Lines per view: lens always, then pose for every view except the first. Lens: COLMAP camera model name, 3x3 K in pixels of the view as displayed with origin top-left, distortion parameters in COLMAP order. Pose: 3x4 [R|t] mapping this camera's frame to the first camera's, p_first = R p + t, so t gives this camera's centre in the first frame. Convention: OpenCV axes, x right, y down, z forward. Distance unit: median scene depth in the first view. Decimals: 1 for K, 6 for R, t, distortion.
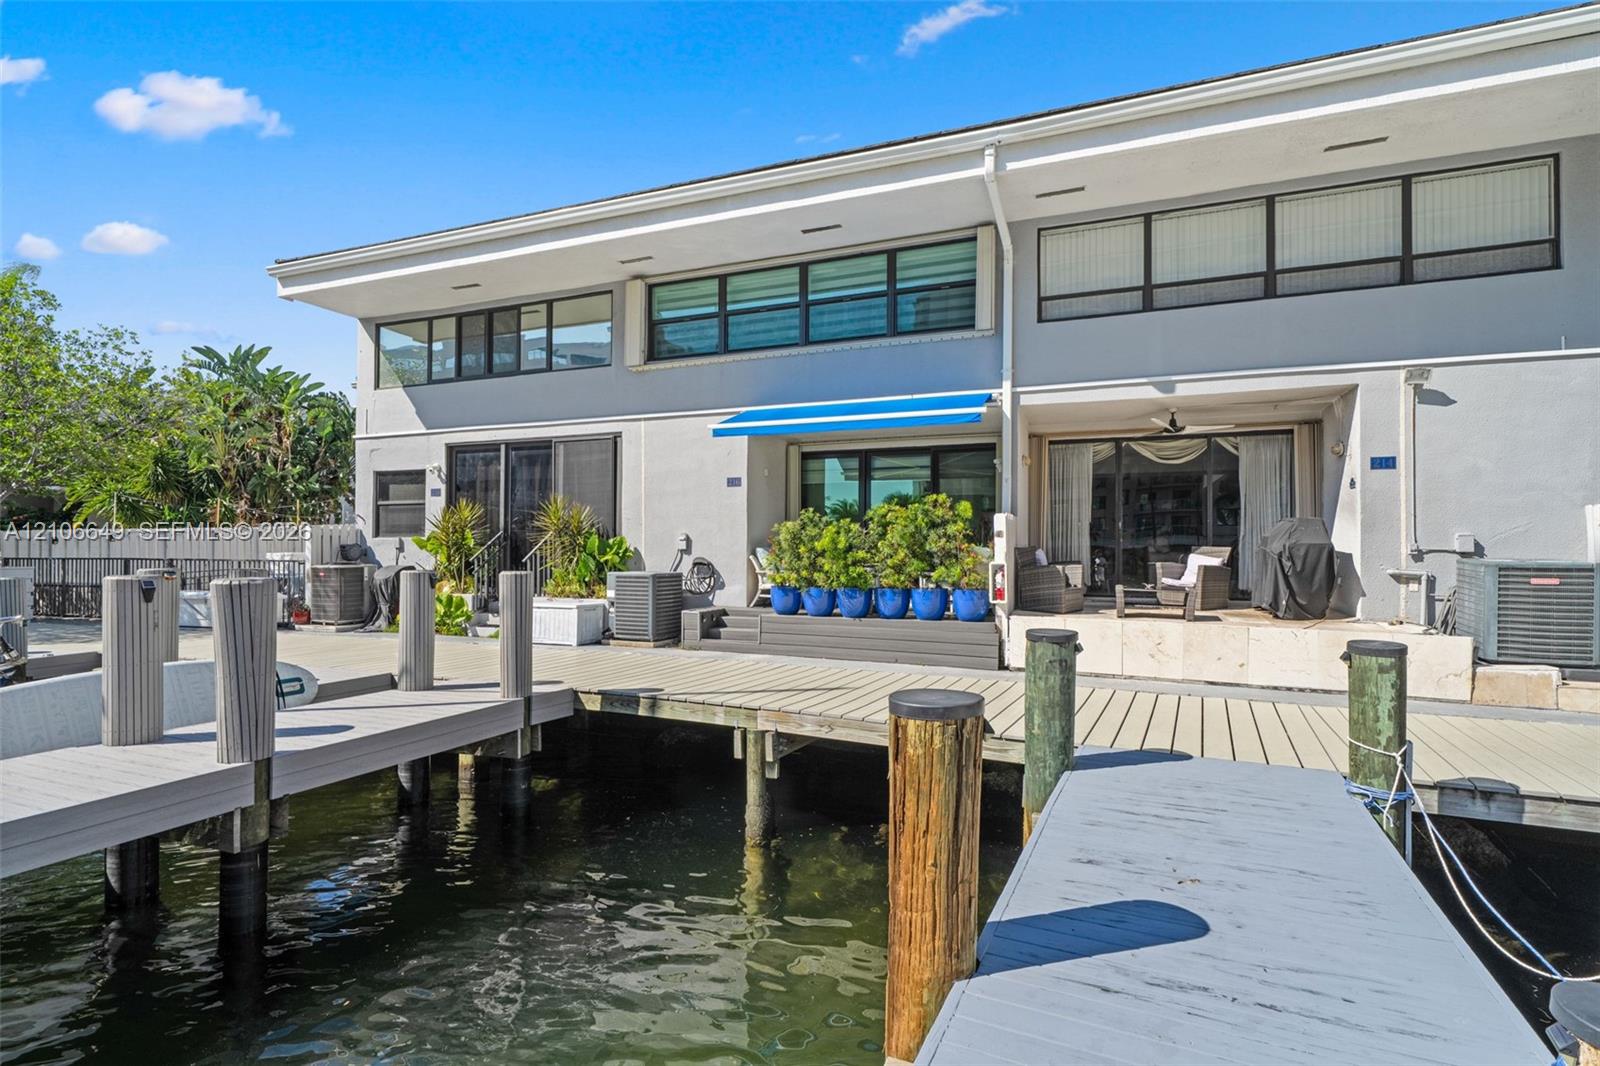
lens RADIAL K [[834.8, 0, 800.0], [0, 834.8, 533.0], [0, 0, 1]] dist [-0.061250, -0.000246]
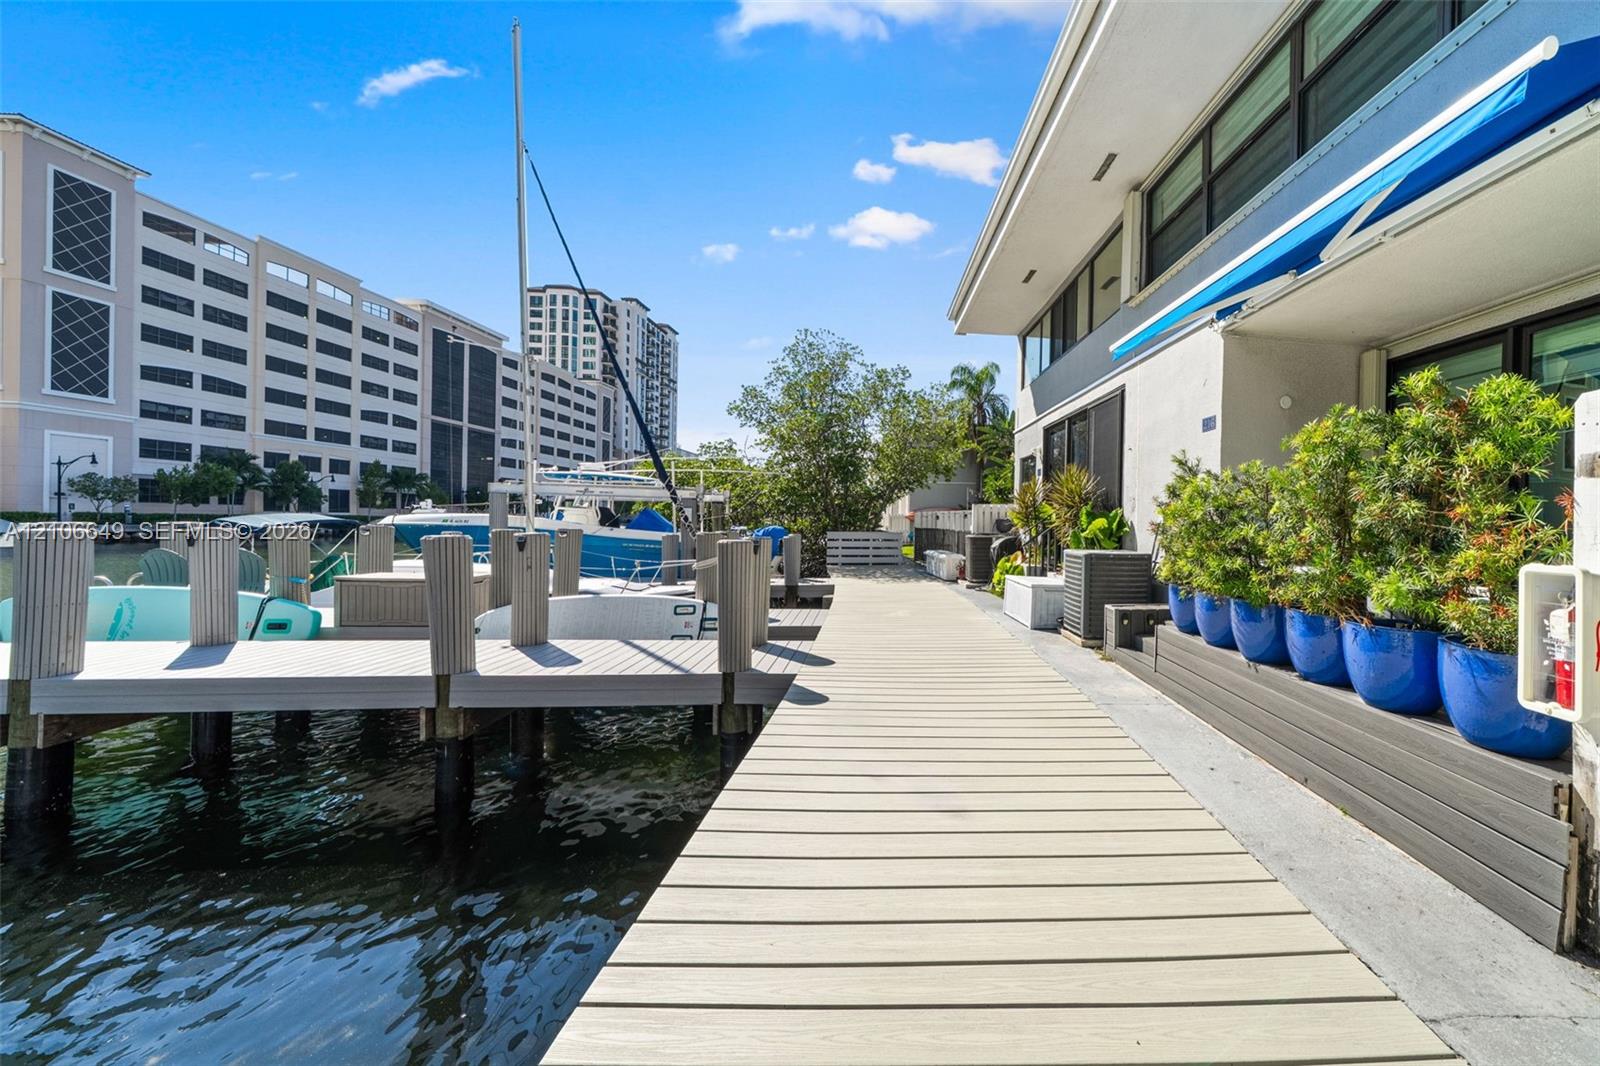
lens RADIAL K [[612.6, 0, 800.0], [0, 612.6, 533.0], [0, 0, 1]] dist [-0.001047, -0.000043]
pose [[0.448519, 0.020033, -0.893549, 0.210646], [0.006042, 0.999658, 0.025444, 0.011921], [0.893753, -0.016811, 0.448245, 0.472125]]
